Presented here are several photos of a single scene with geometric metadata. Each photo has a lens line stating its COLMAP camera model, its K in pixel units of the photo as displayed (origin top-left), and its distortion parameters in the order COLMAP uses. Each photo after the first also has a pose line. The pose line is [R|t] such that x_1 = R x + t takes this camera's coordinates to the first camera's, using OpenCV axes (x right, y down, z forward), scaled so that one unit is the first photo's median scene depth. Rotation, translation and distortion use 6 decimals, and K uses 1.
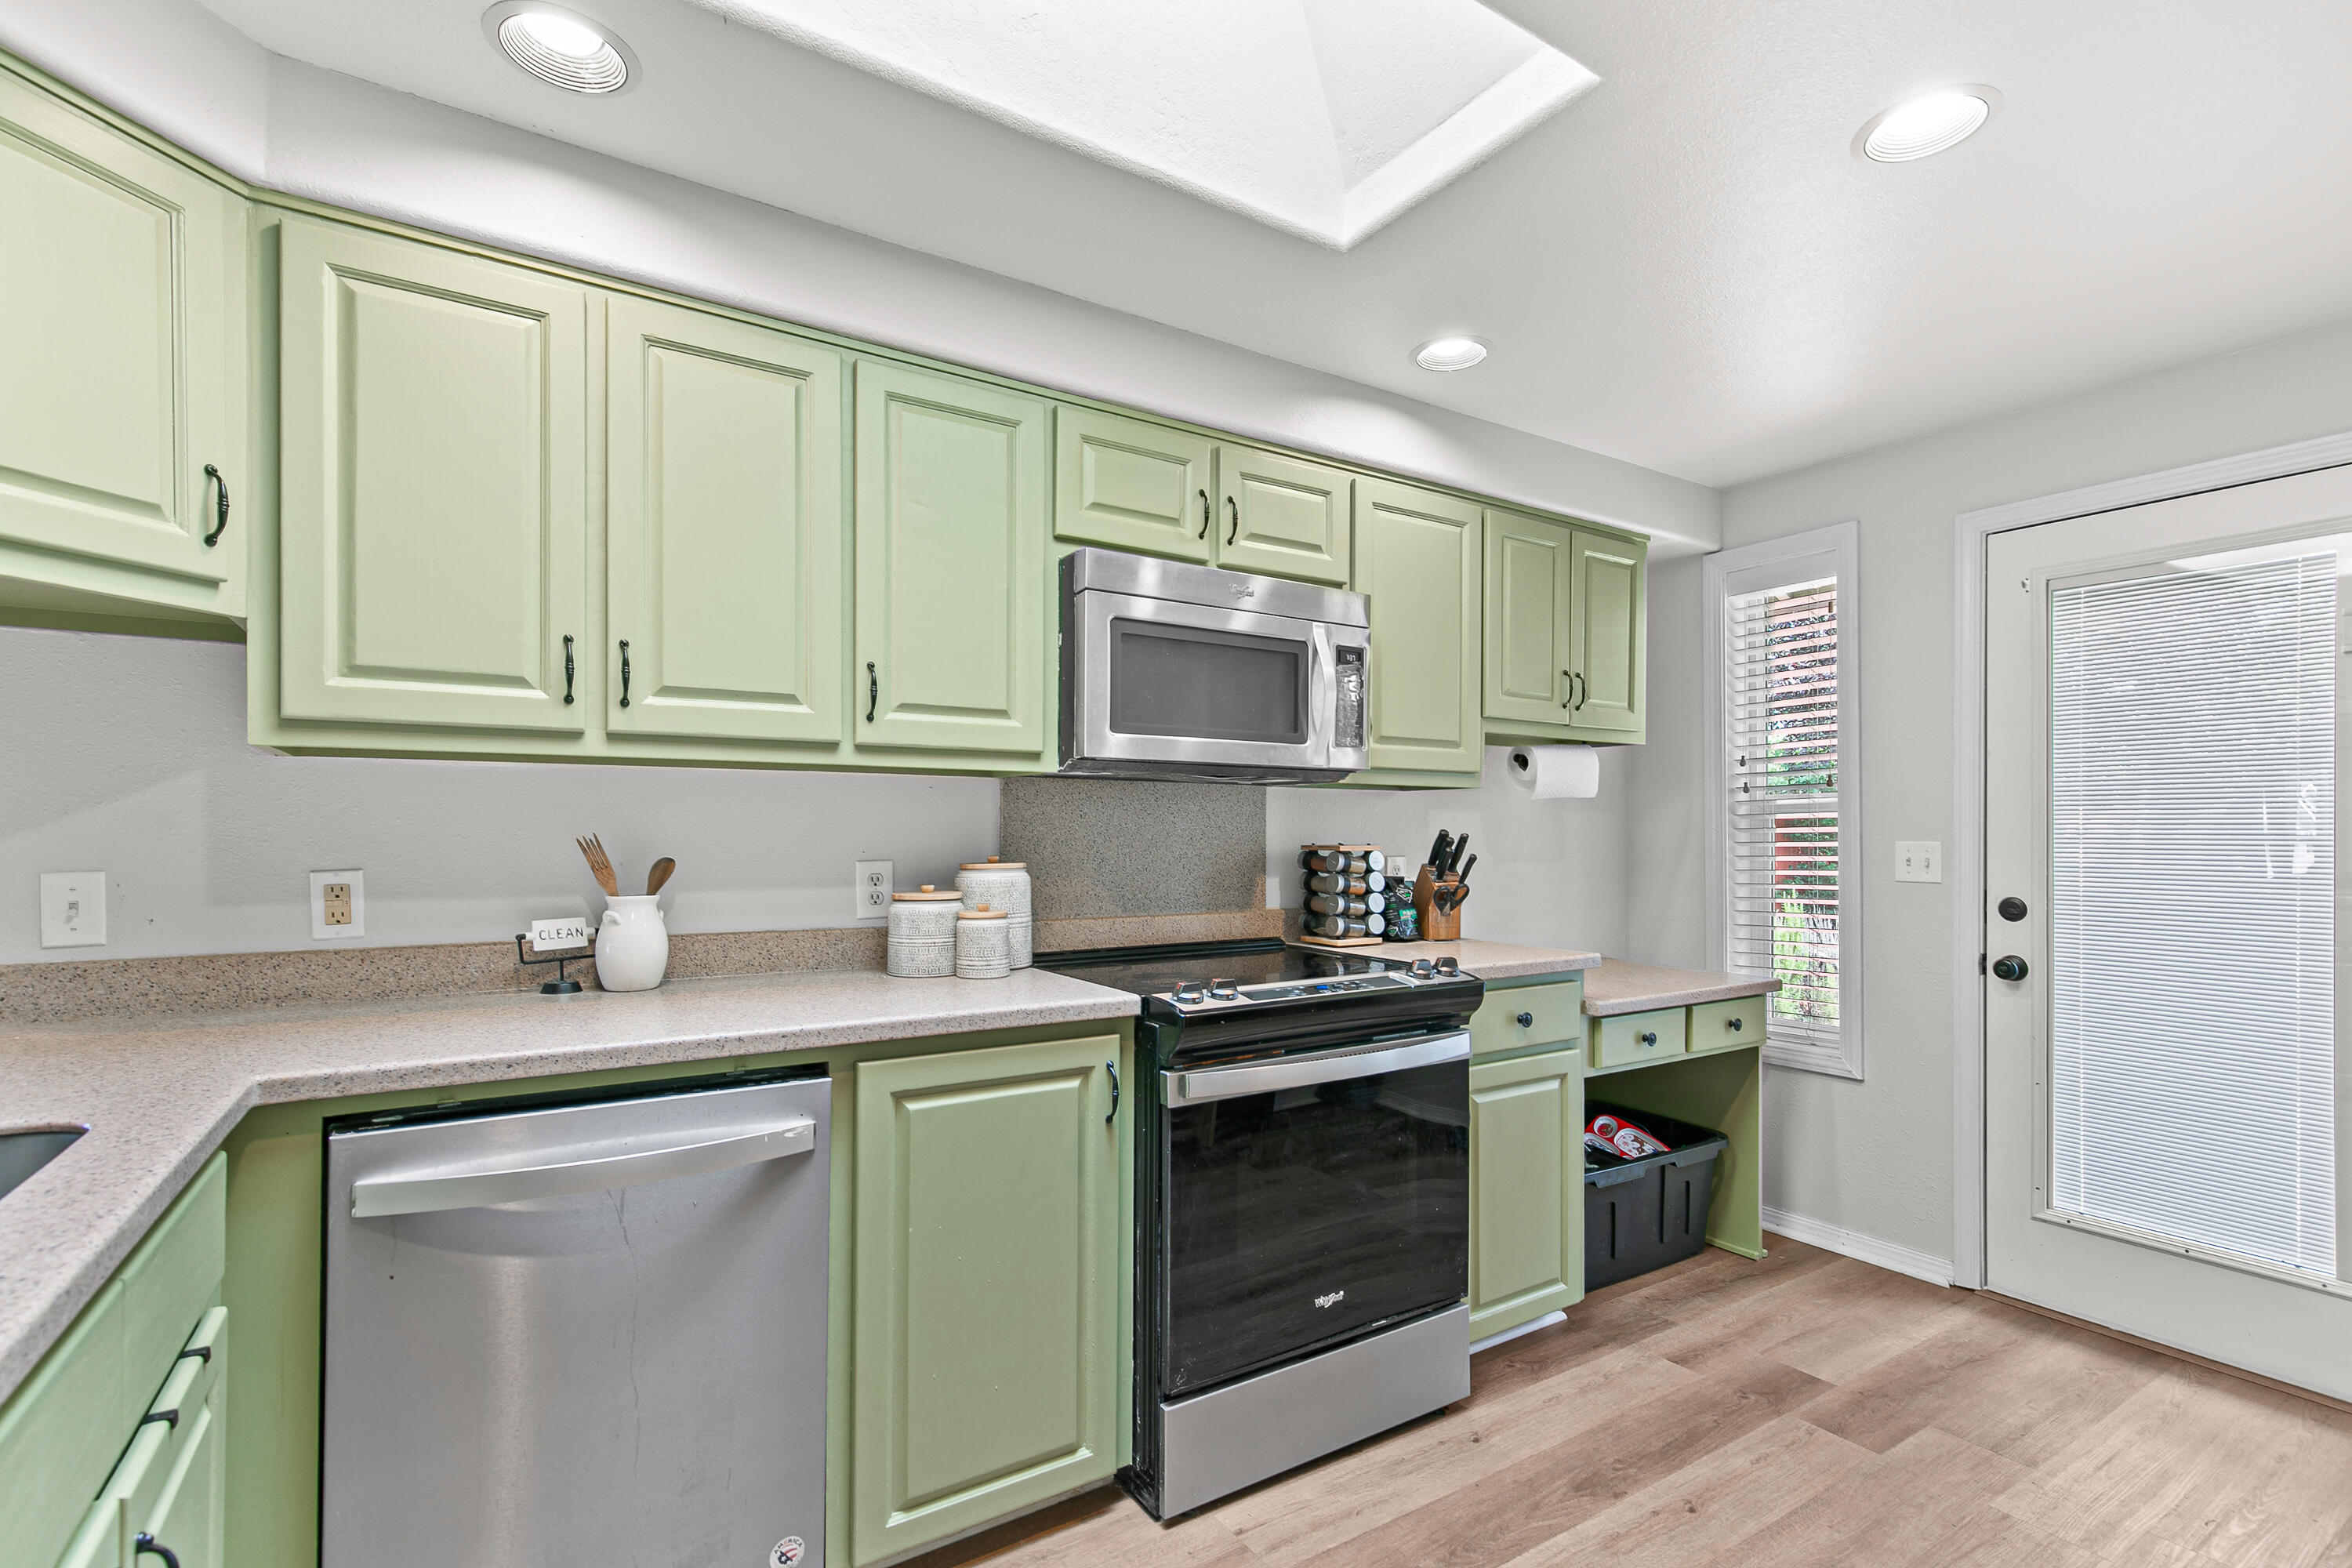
lens RADIAL K [[1091.7, 0, 1164.4], [0, 1091.7, 831.8], [0, 0, 1]] dist [0.011428, -0.001088]
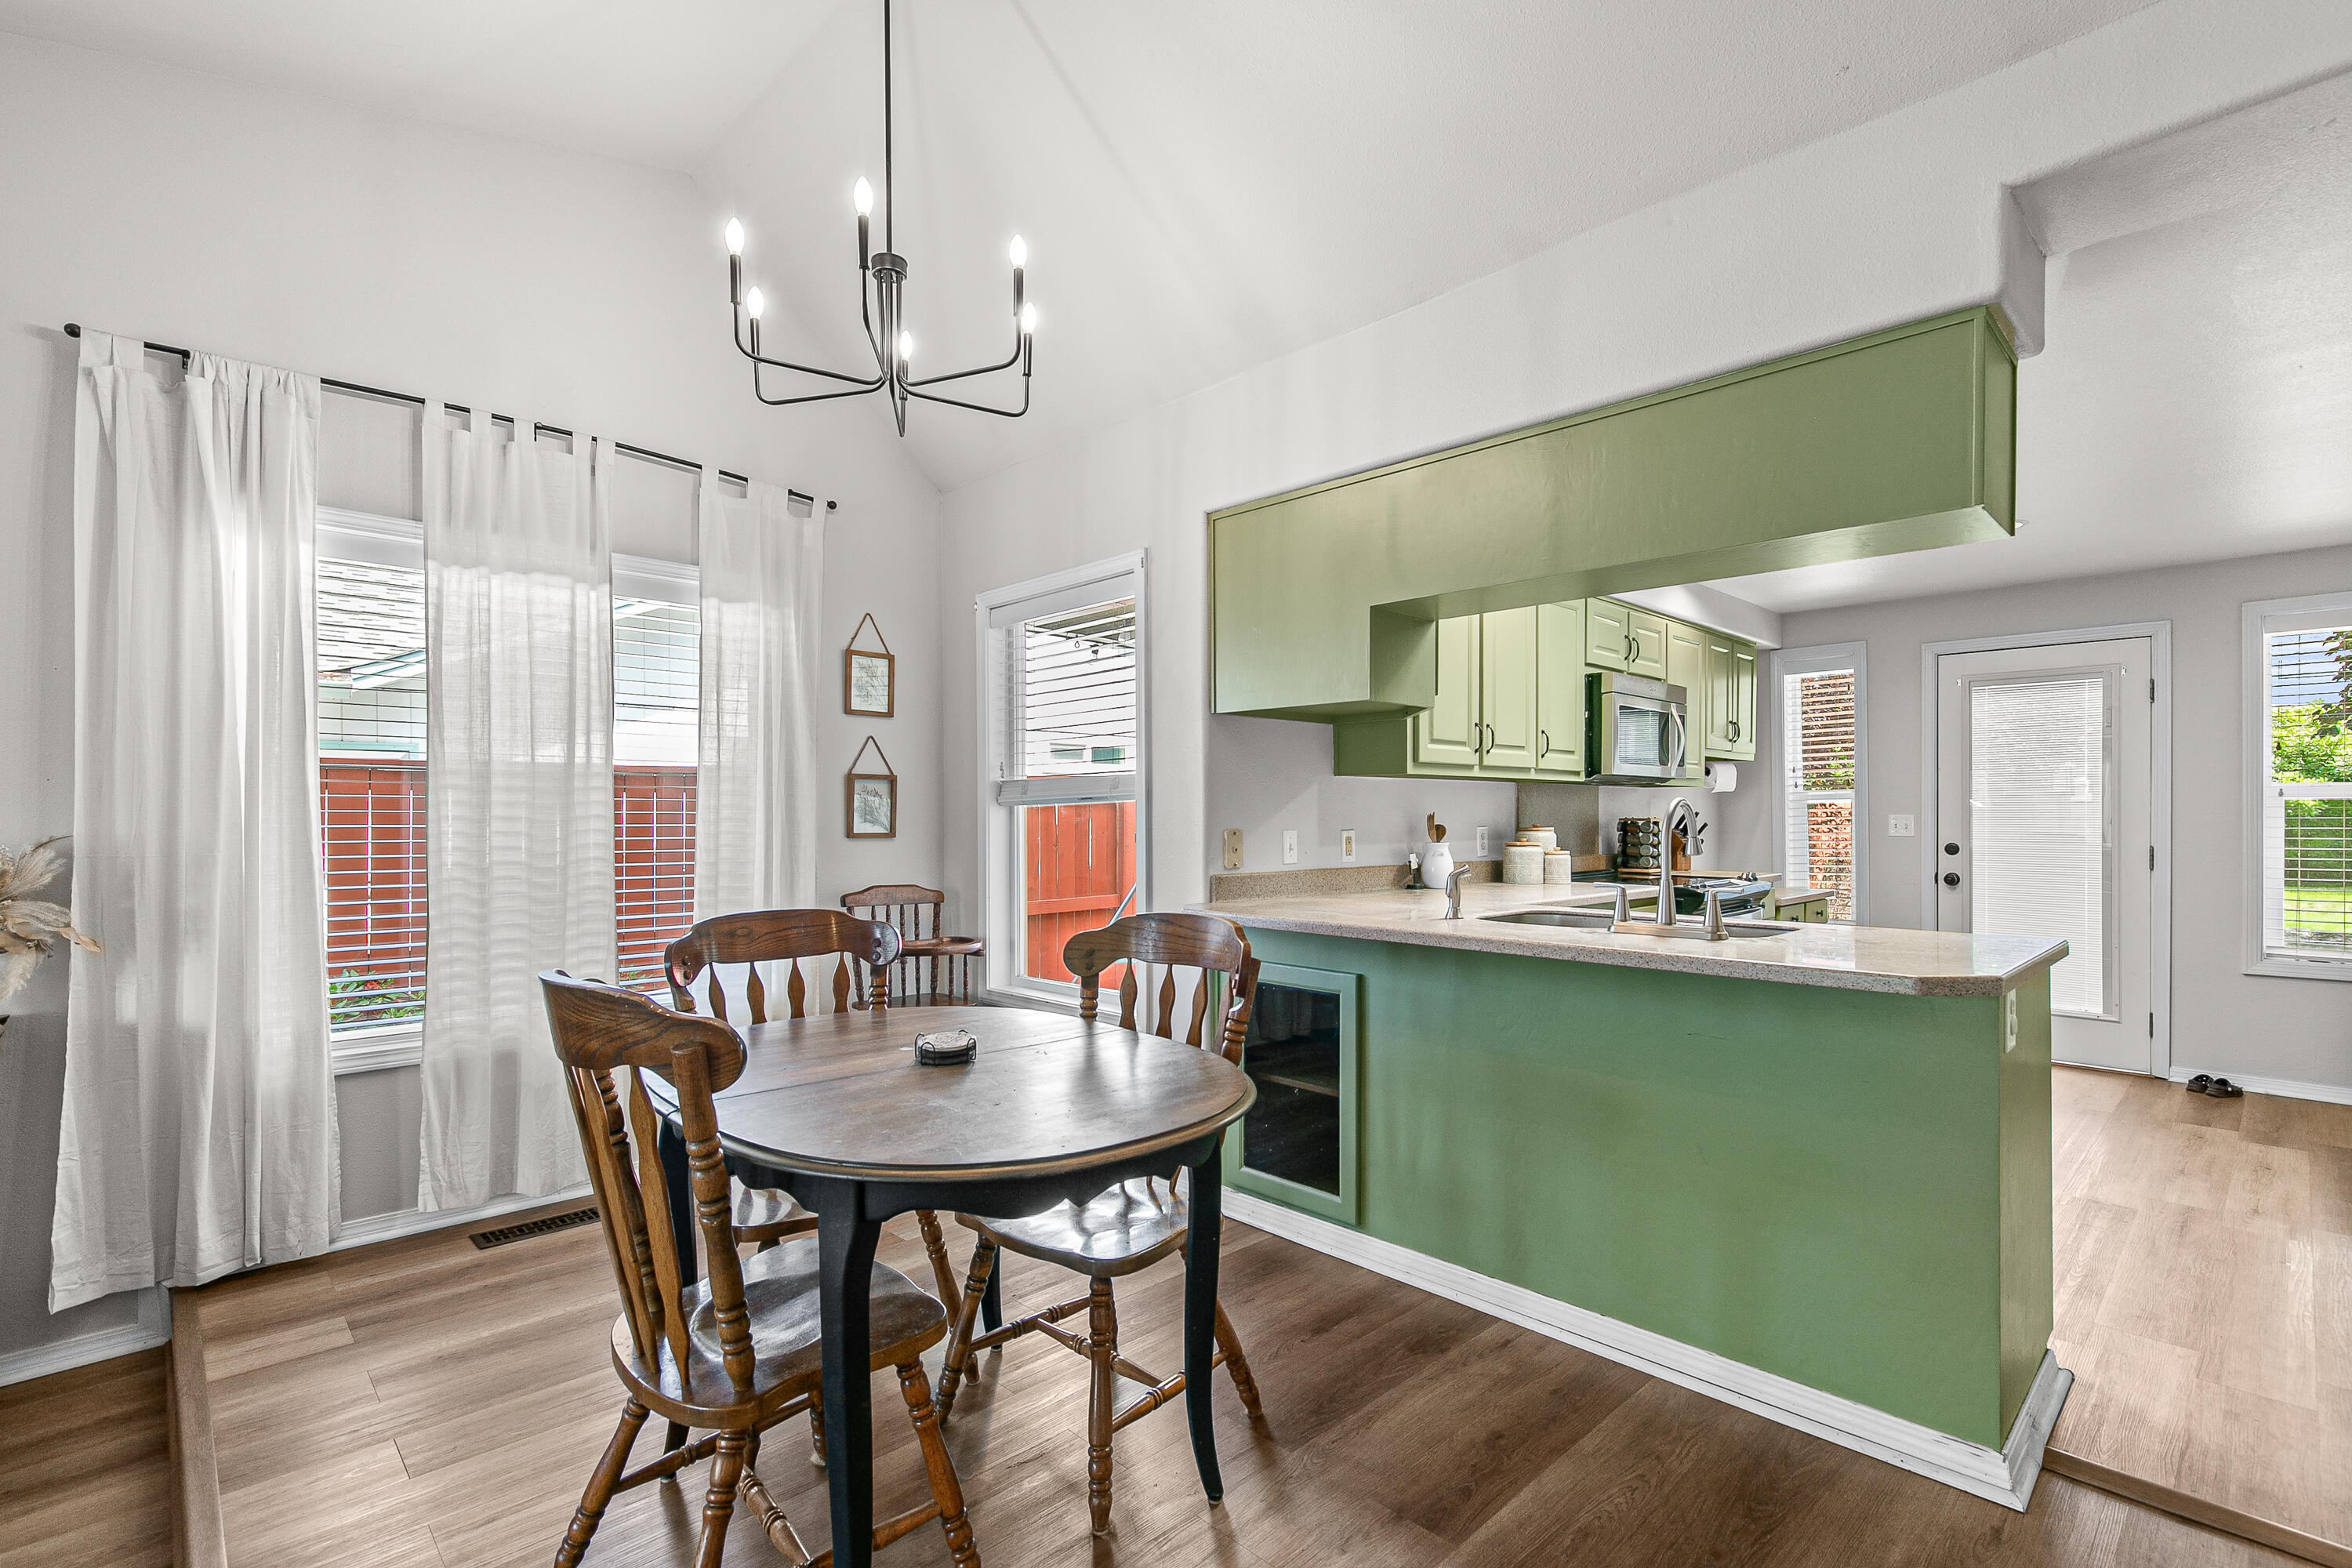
lens RADIAL K [[1070.5, 0, 1183.1], [0, 1070.5, 823.9], [0, 0, 1]] dist [0.004572, 0.000106]
pose [[0.981755, -0.005605, 0.190069, -0.962935], [0.003829, 0.999946, 0.009711, 0.001297], [-0.190113, -0.008806, 0.981723, -0.636408]]
